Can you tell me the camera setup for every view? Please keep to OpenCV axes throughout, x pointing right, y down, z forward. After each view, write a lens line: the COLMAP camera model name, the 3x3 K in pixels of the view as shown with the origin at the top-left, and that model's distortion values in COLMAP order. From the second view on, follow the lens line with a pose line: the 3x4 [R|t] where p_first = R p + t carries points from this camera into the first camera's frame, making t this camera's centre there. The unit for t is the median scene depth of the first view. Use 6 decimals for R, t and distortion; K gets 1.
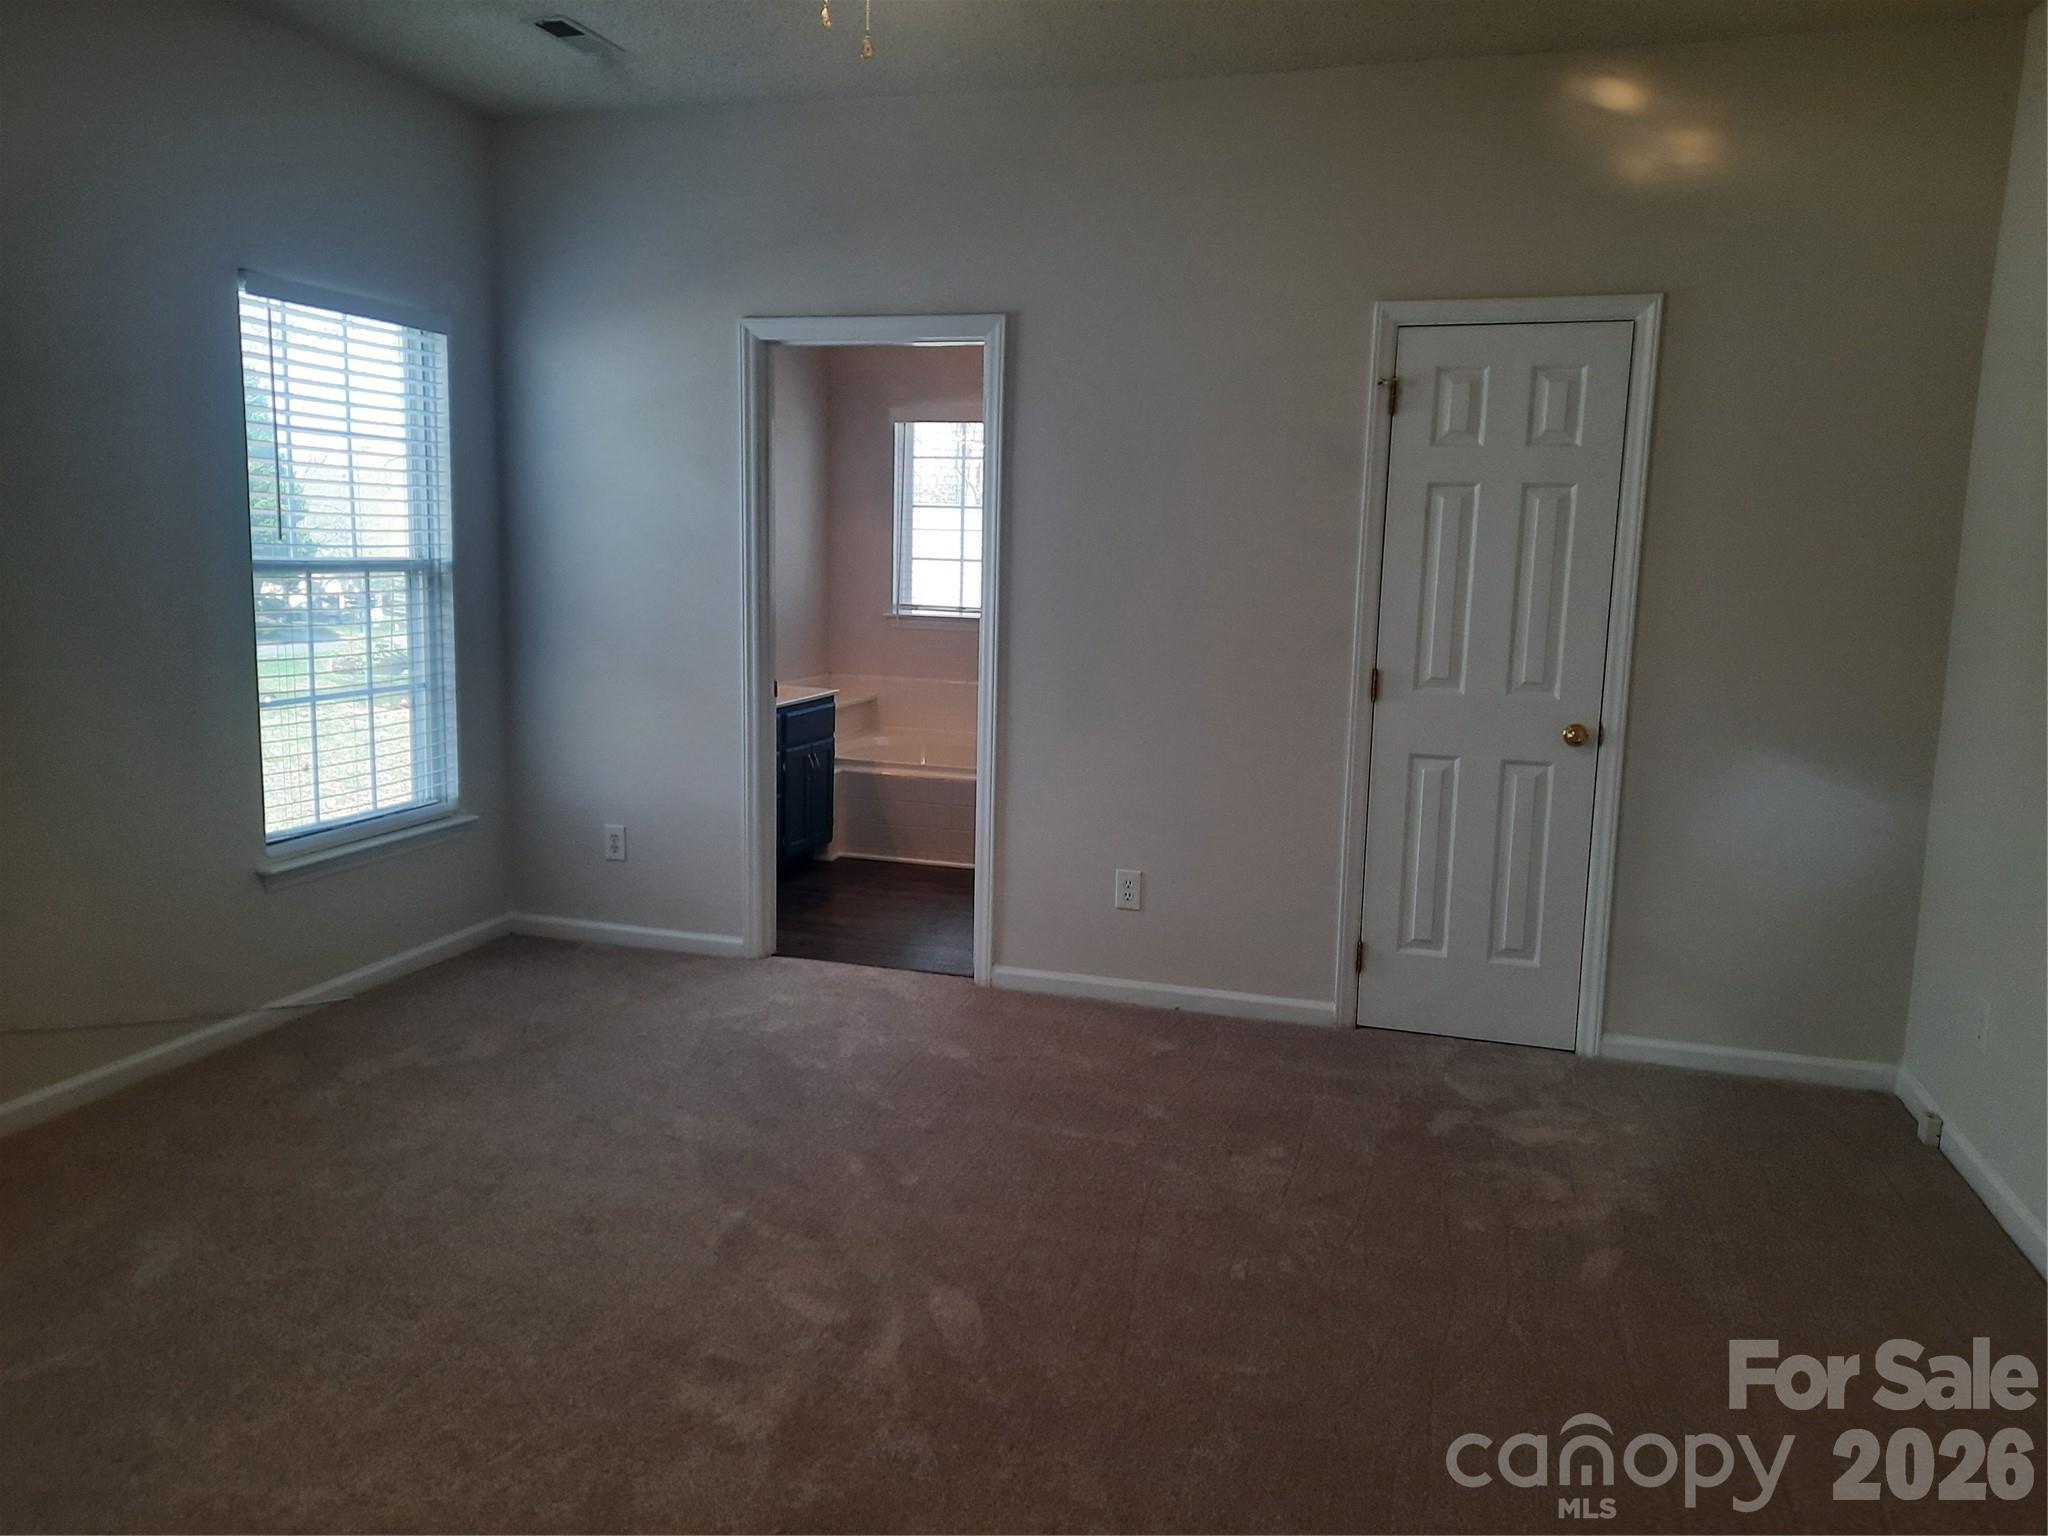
lens RADIAL K [[1474.9, 0, 1027.3], [0, 1474.9, 767.8], [0, 0, 1]] dist [0.038565, -0.041686]
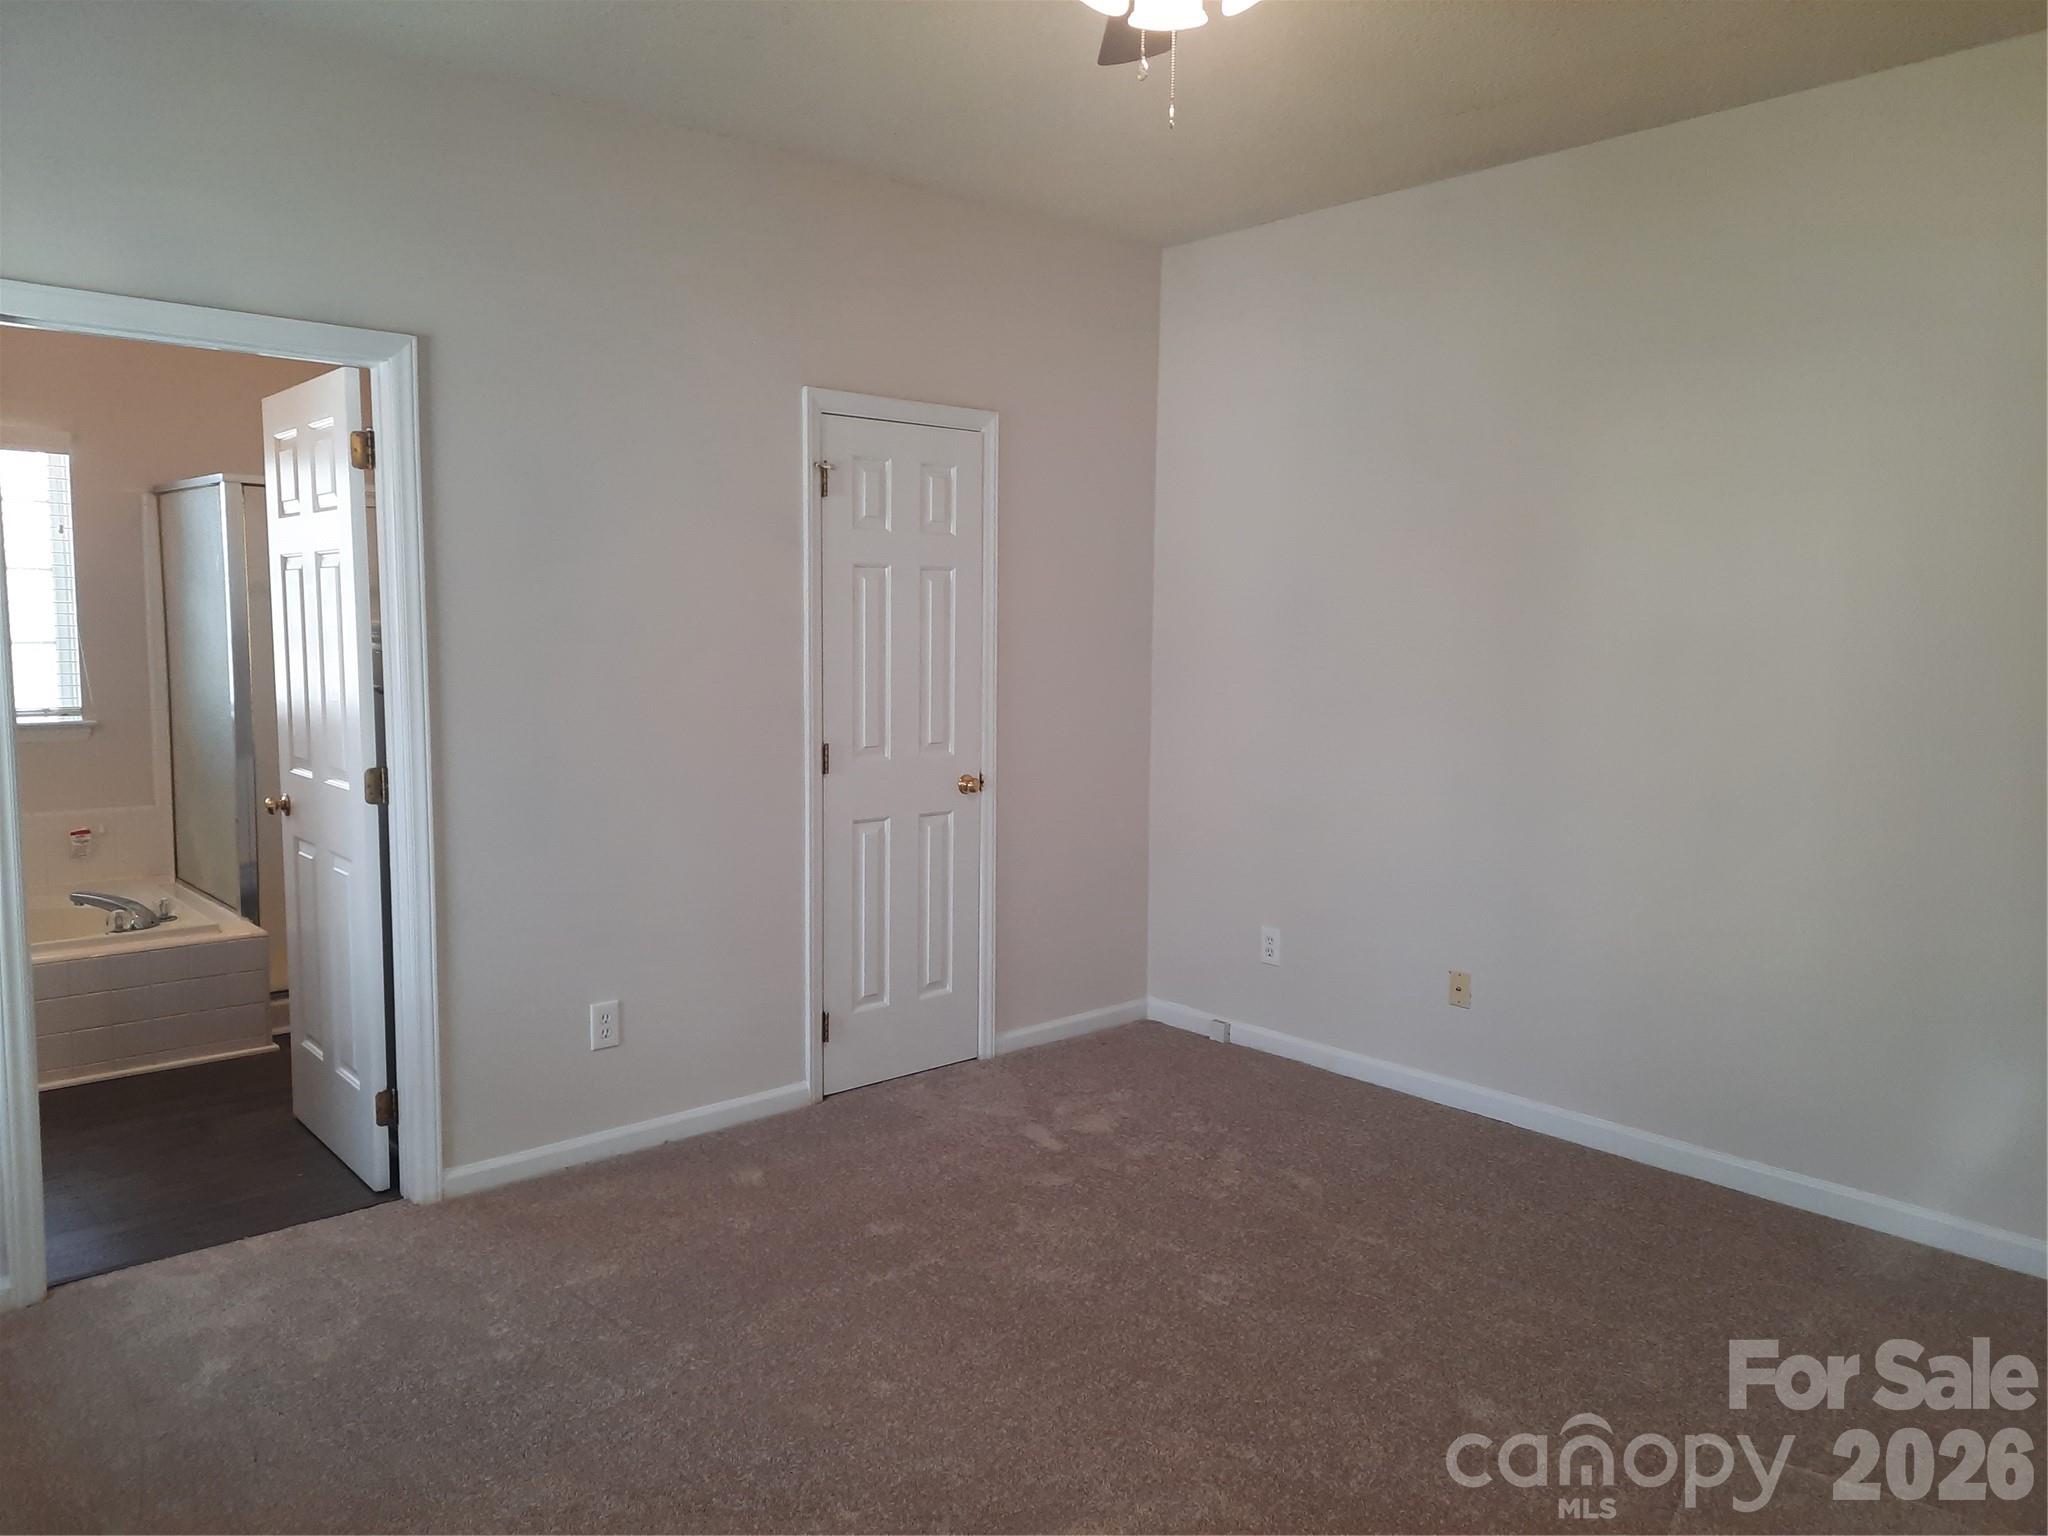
lens RADIAL K [[1474.9, 0, 1031.7], [0, 1474.9, 756.1], [0, 0, 1]] dist [0.038565, -0.041686]
pose [[0.506456, -0.099835, 0.856467, -0.579051], [0.126043, 0.991177, 0.041004, -0.083614], [-0.853004, 0.087185, 0.514571, 0.362878]]
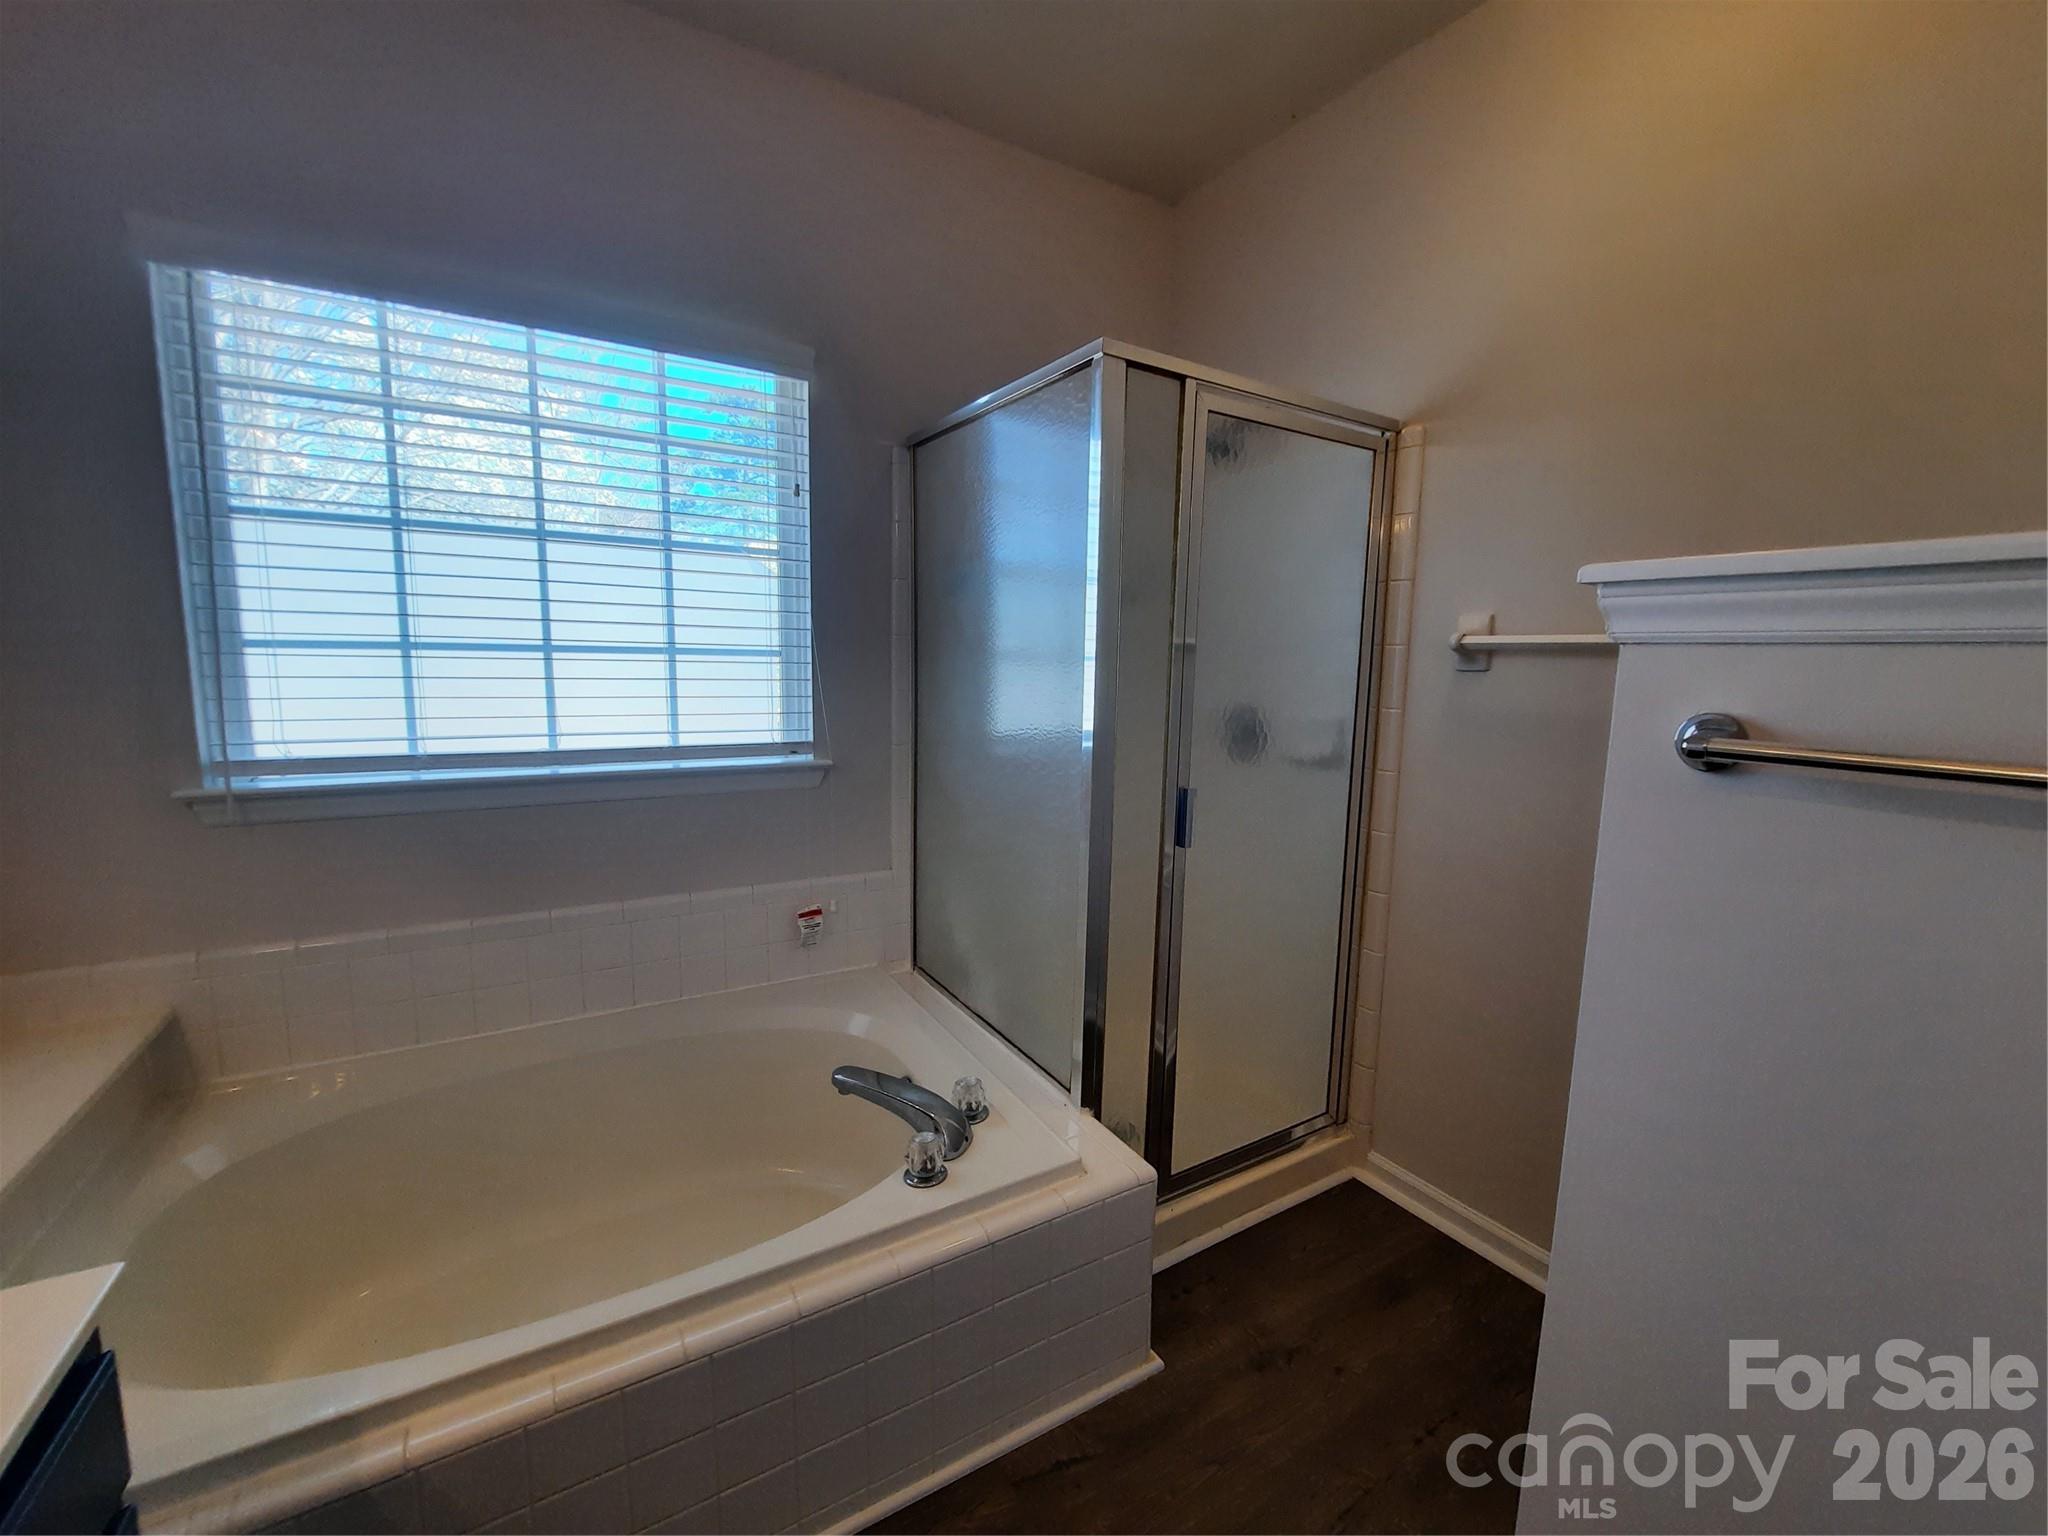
lens RADIAL K [[810.5, 0, 1030.9], [0, 810.5, 761.2], [0, 0, 1]] dist [-0.008704, -0.002639]
pose [[0.661779, -0.105926, 0.742178, -0.272077], [0.103776, 0.993381, 0.049245, -0.153616], [-0.742482, 0.044431, 0.668391, 1.065091]]
